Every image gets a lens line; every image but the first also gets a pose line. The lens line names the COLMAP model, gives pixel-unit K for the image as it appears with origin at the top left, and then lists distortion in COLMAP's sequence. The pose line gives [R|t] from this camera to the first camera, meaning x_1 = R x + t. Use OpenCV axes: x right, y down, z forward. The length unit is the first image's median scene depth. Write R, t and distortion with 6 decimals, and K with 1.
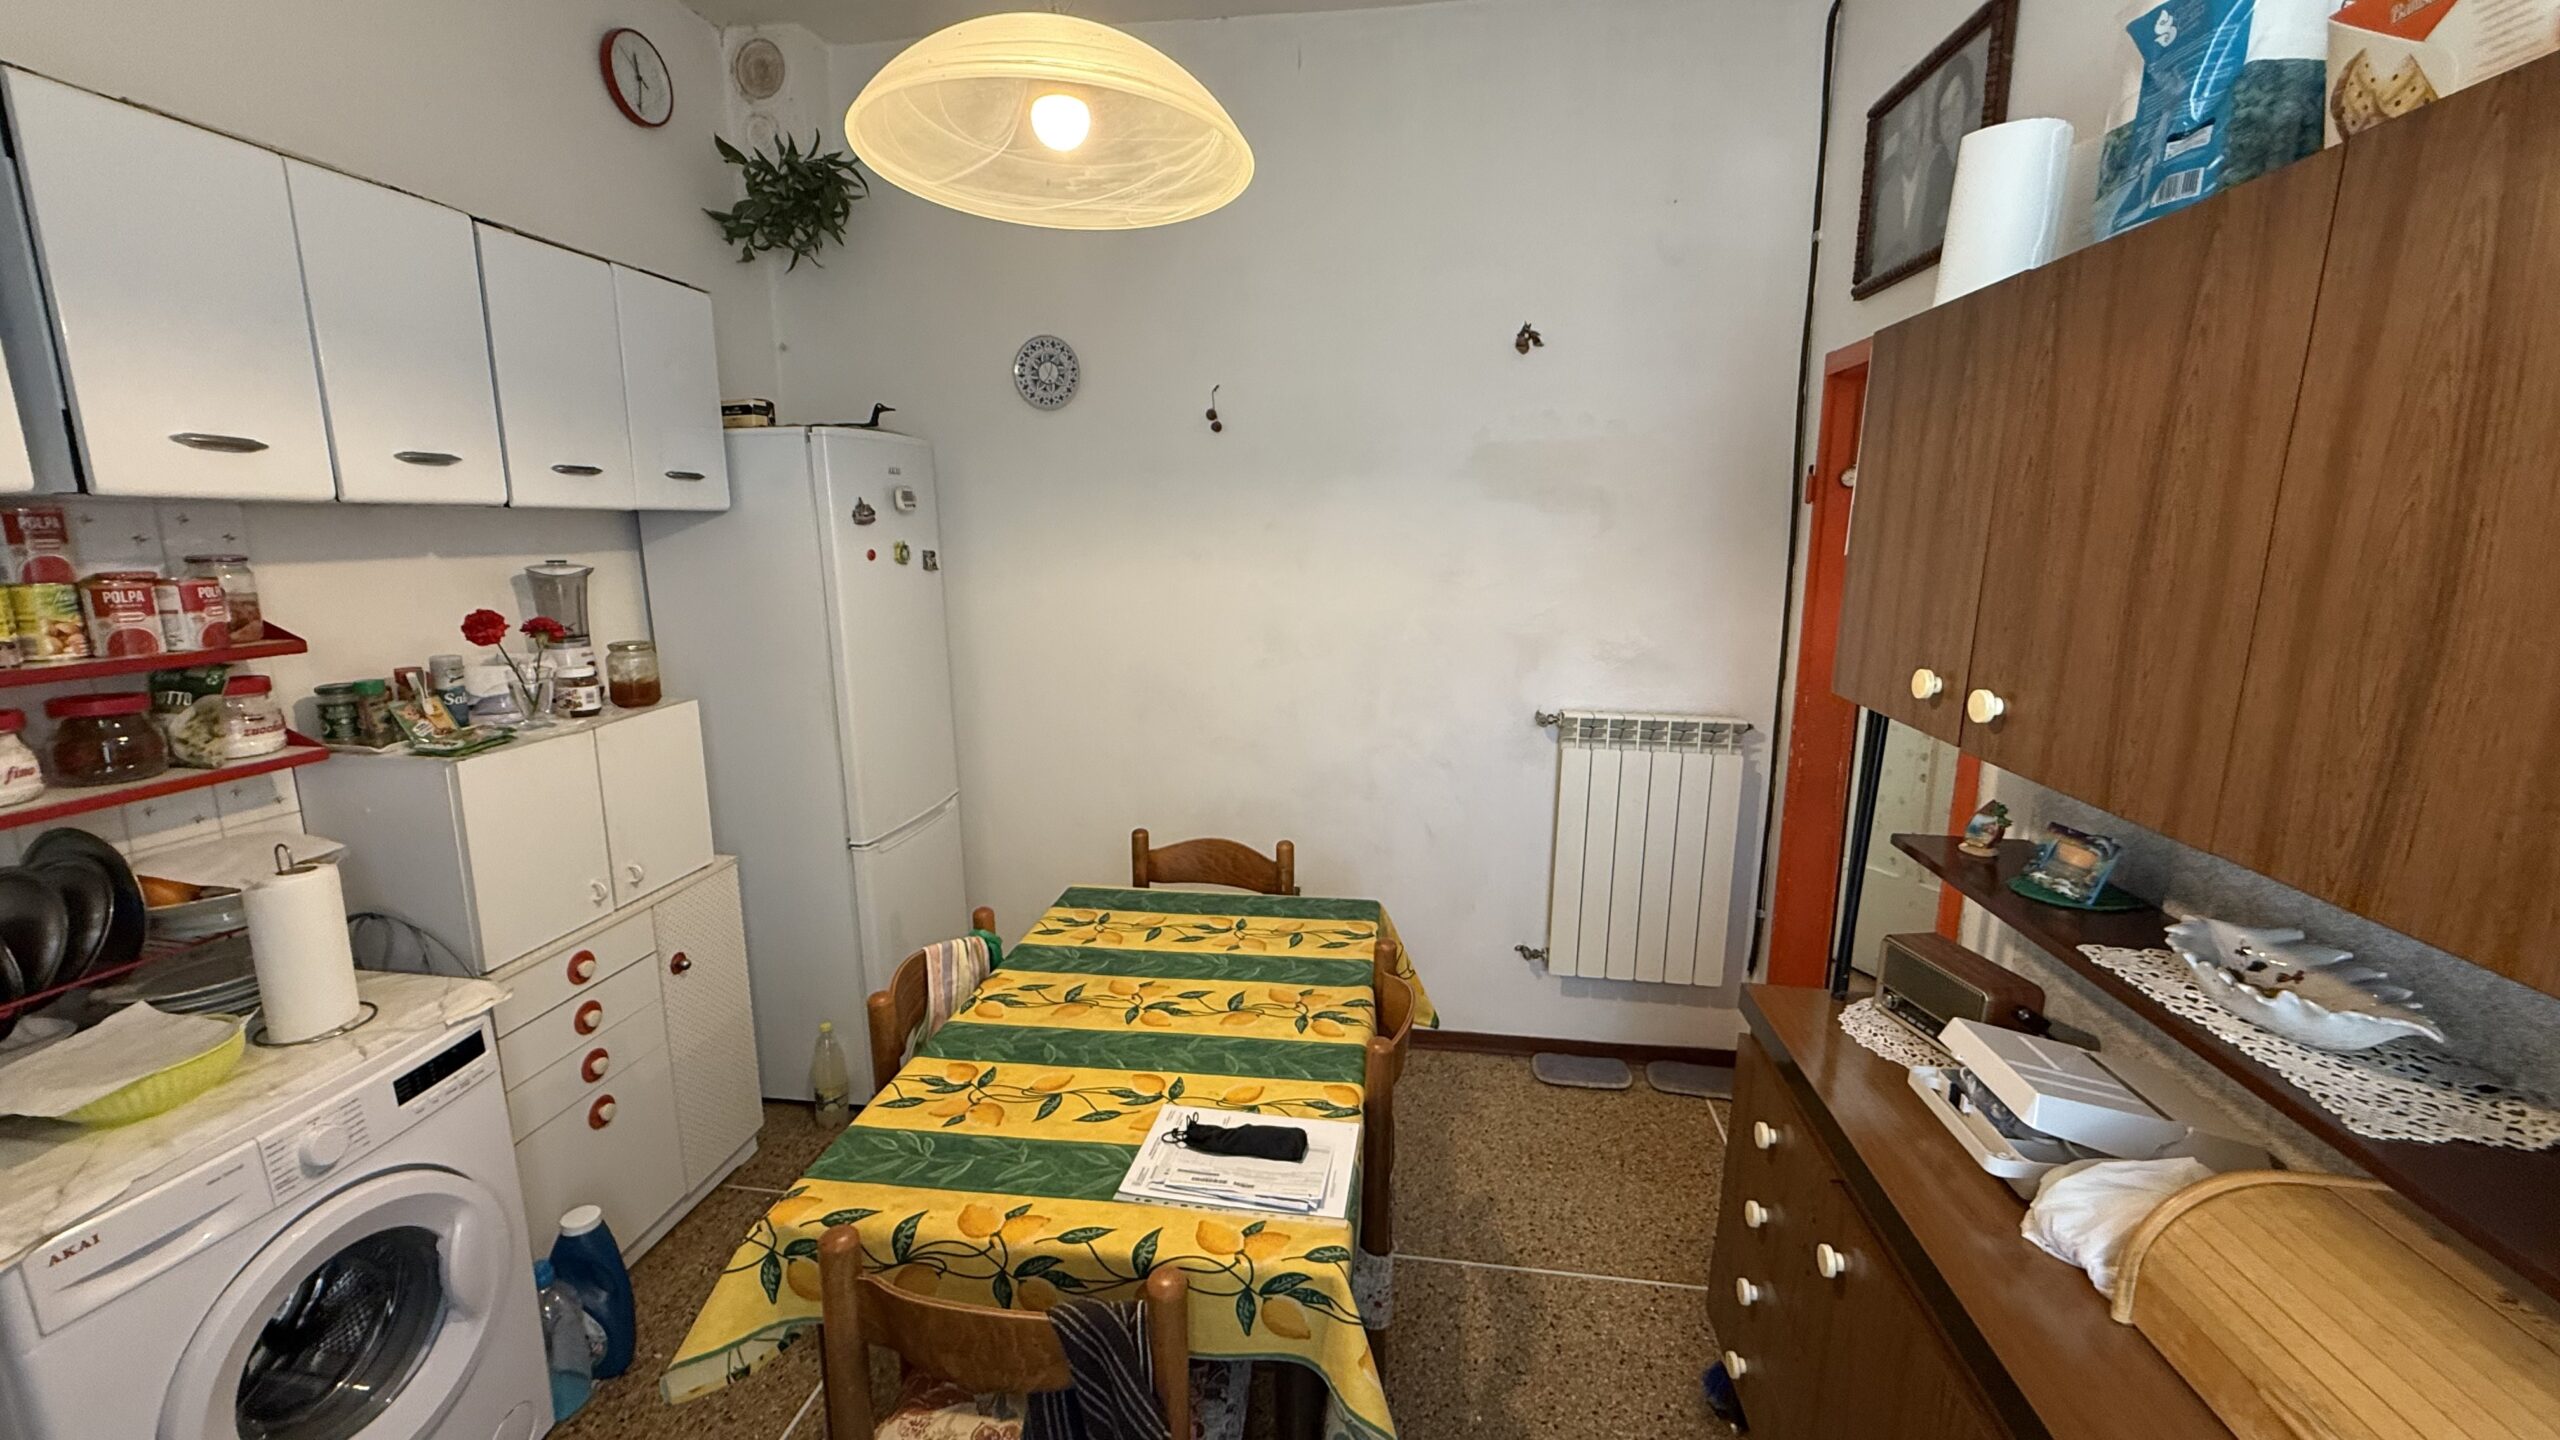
lens RADIAL K [[1019.9, 0, 1274.2], [0, 1019.9, 717.1], [0, 0, 1]] dist [-0.000320, 0.000187]
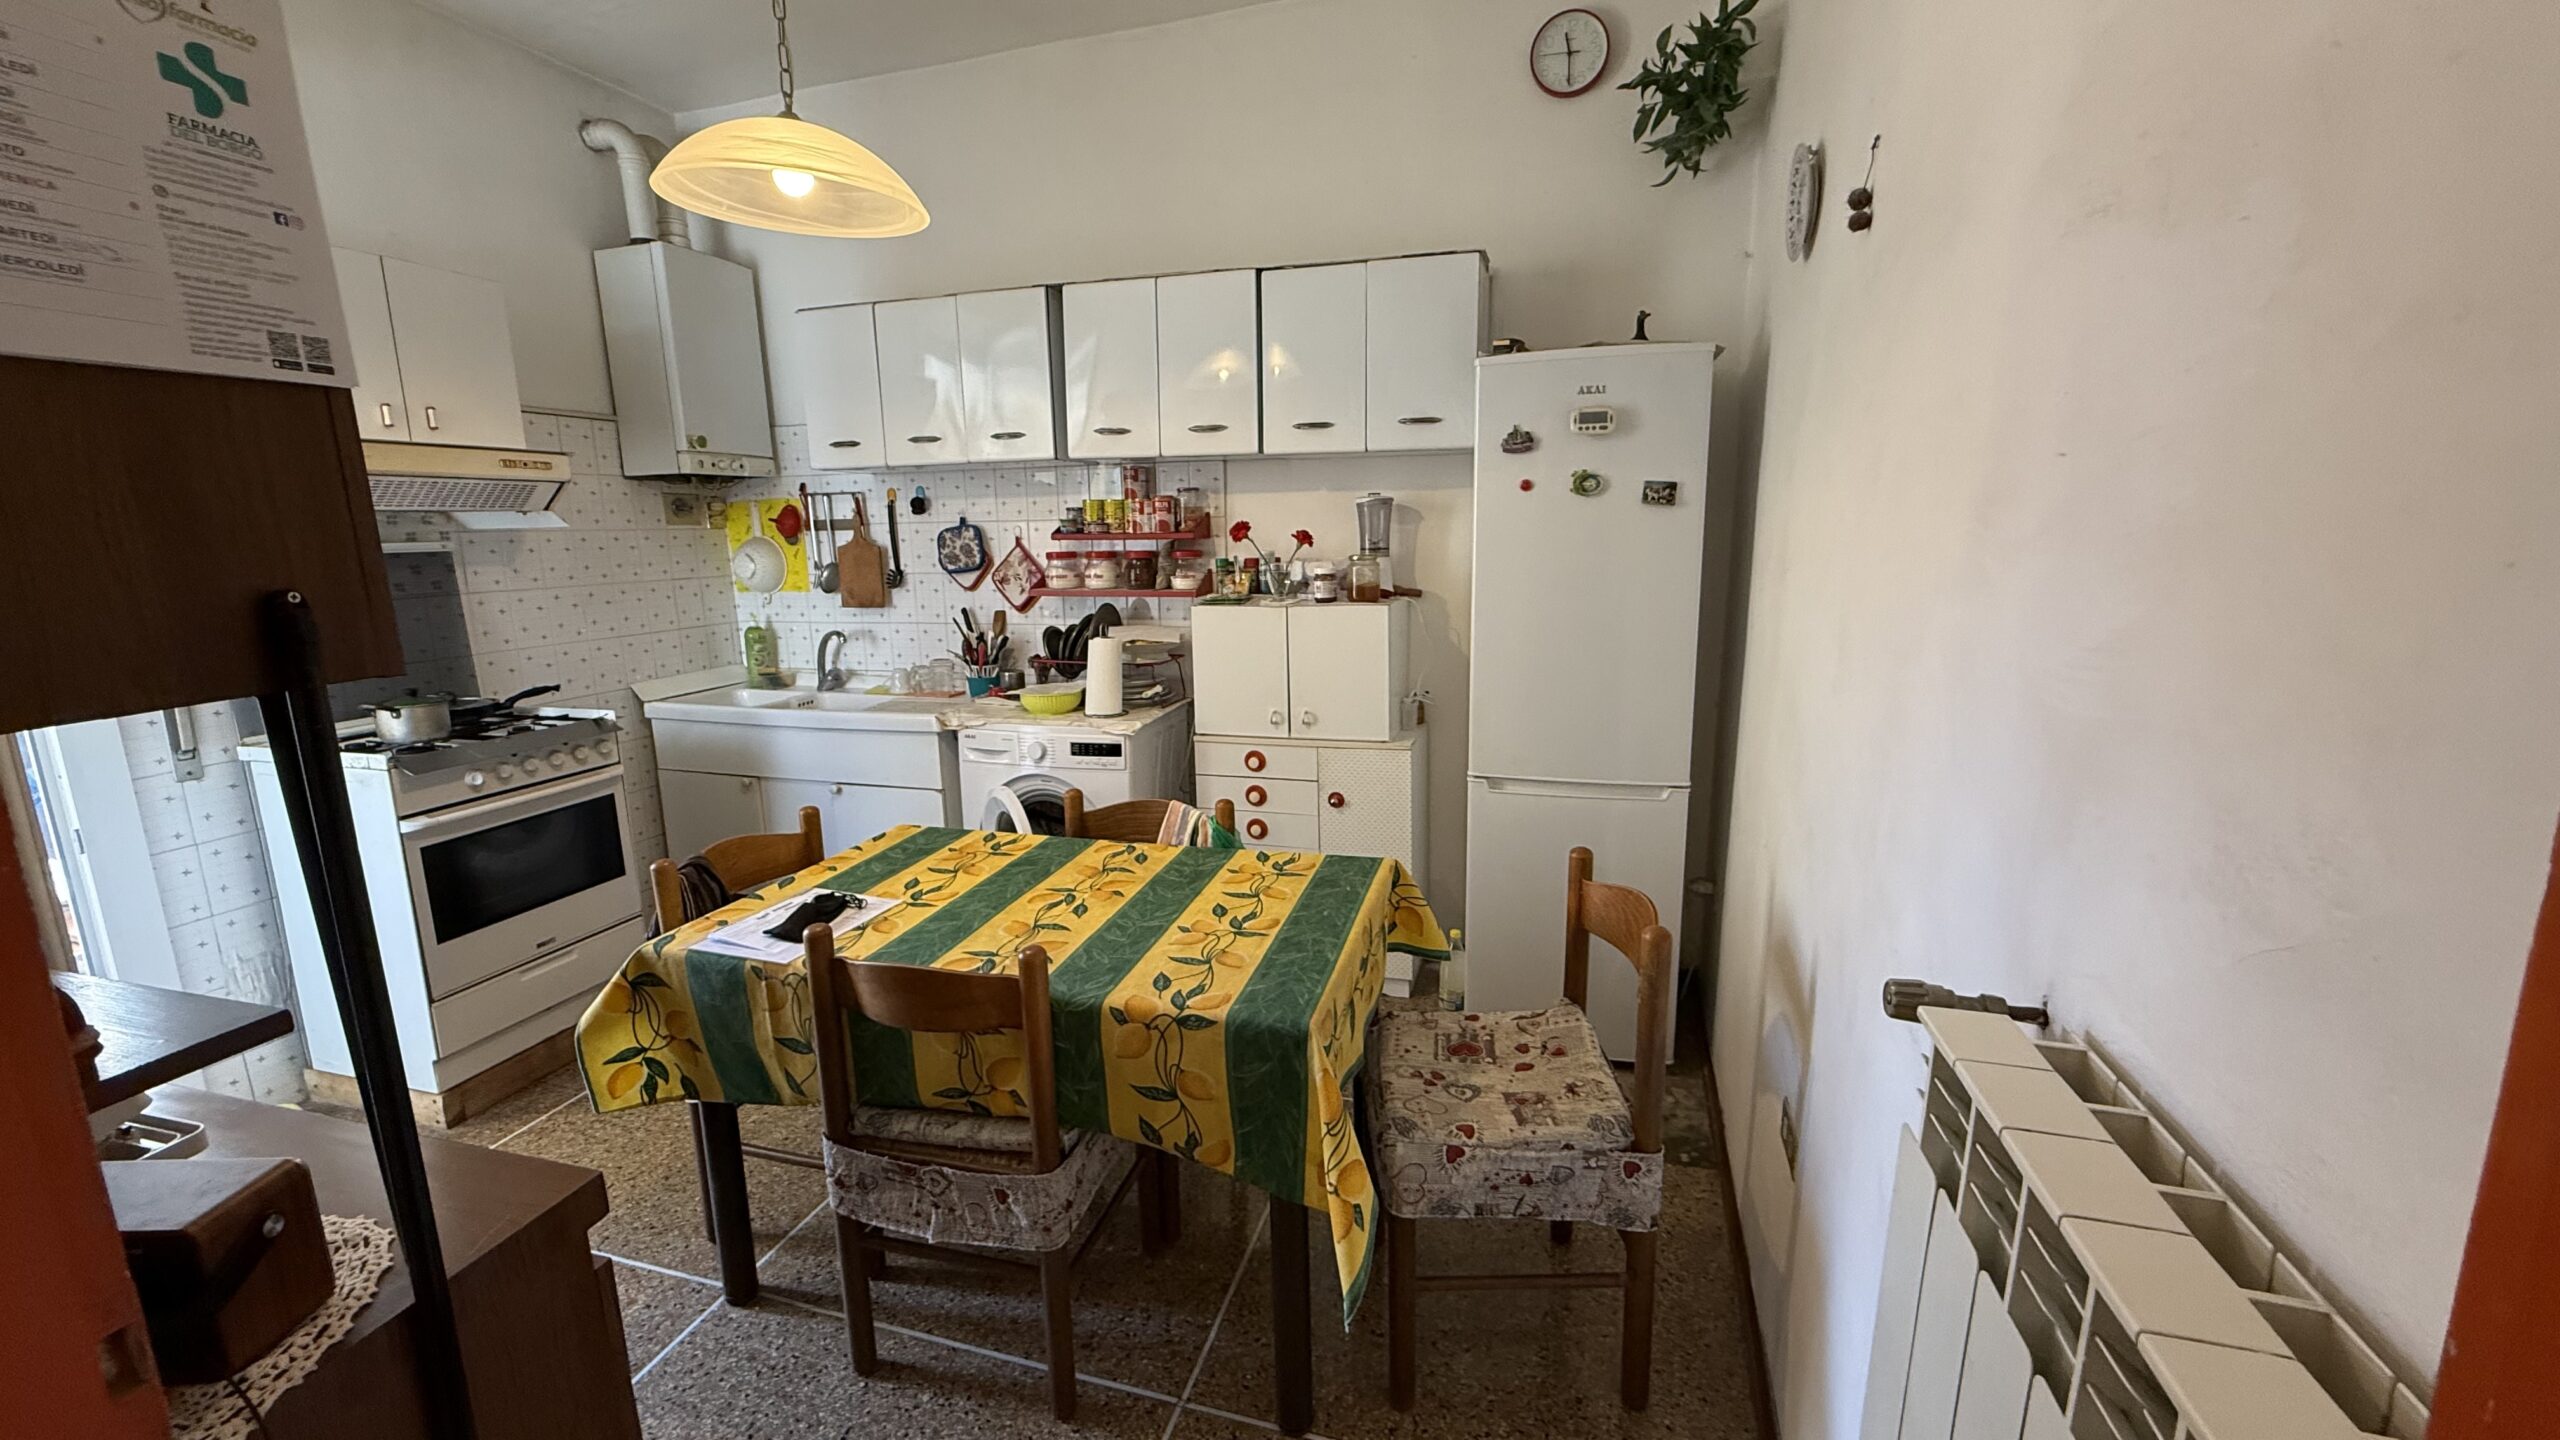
lens RADIAL K [[1019.9, 0, 1274.2], [0, 1019.9, 717.1], [0, 0, 1]] dist [-0.000320, 0.000187]
pose [[-0.140930, 0.190719, -0.971476, 0.849344], [-0.172437, 0.961542, 0.213784, -0.159917], [0.974887, 0.197647, -0.102623, 1.280573]]
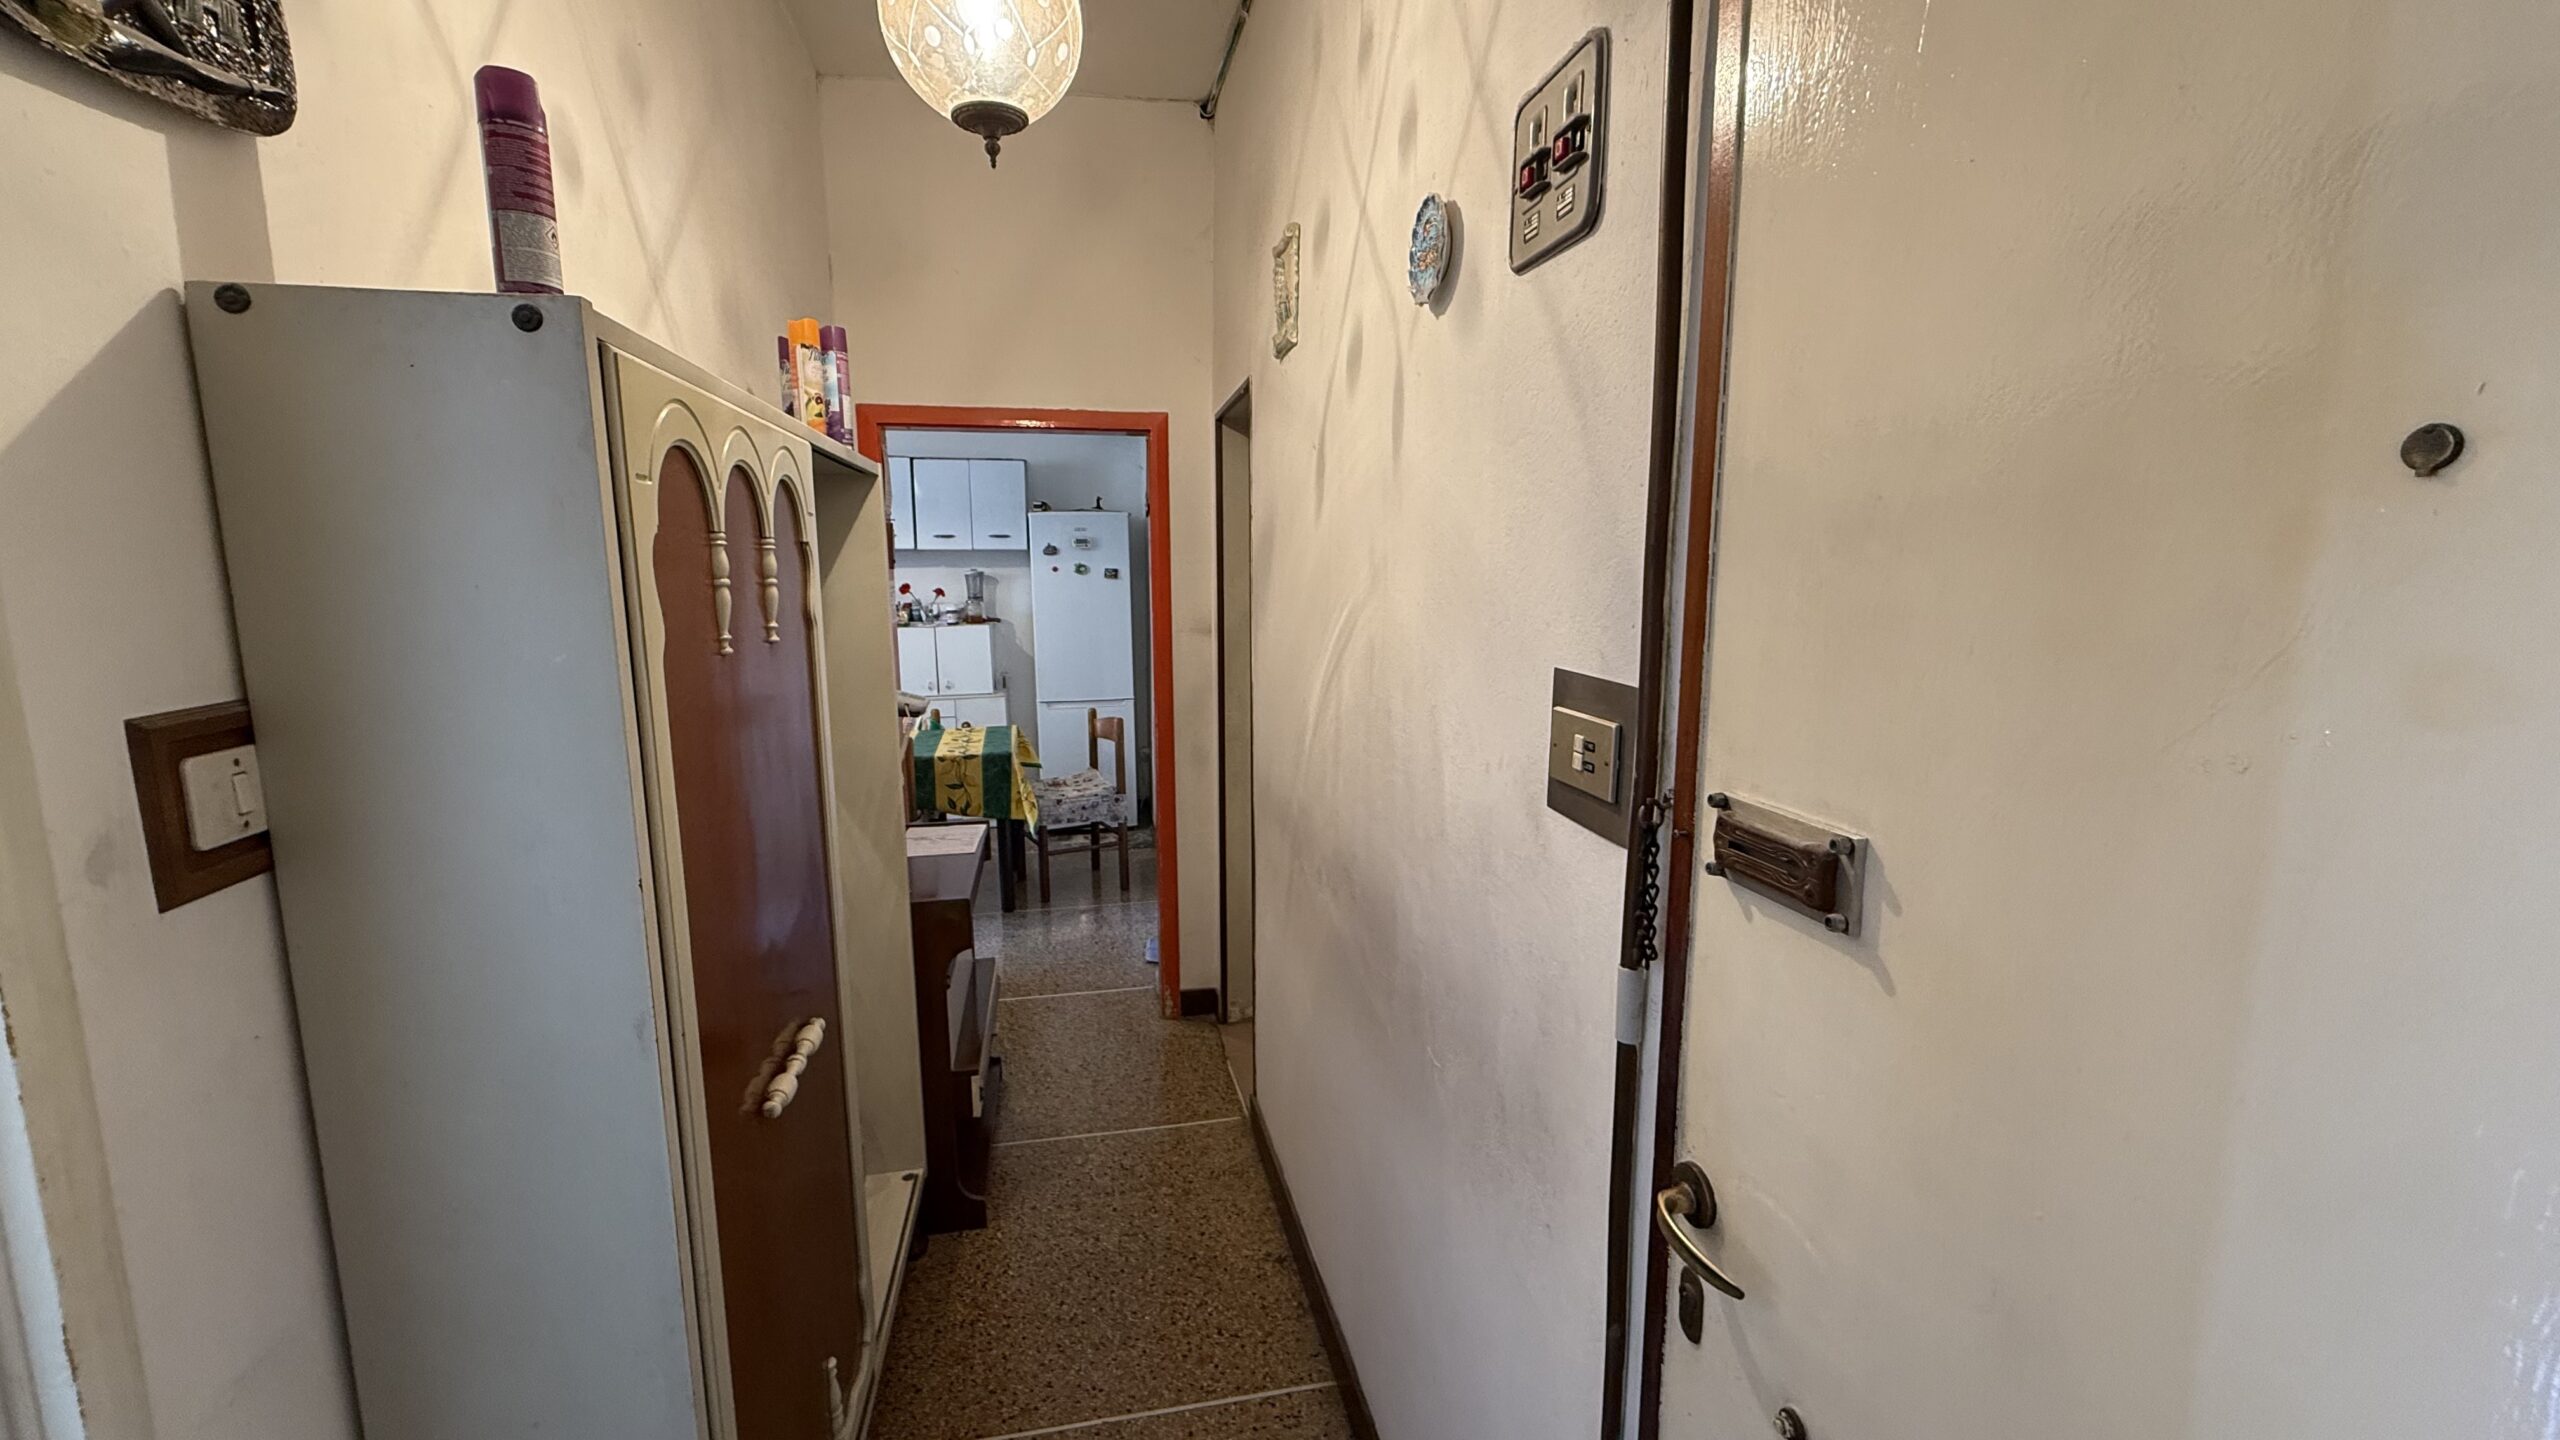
lens RADIAL K [[1019.9, 0, 1274.2], [0, 1019.9, 717.1], [0, 0, 1]] dist [-0.000320, 0.000187]
pose [[0.347095, 0.135325, -0.928015, 2.542695], [-0.173066, 0.981782, 0.078436, -0.142142], [0.921723, 0.133383, 0.364192, 0.960636]]
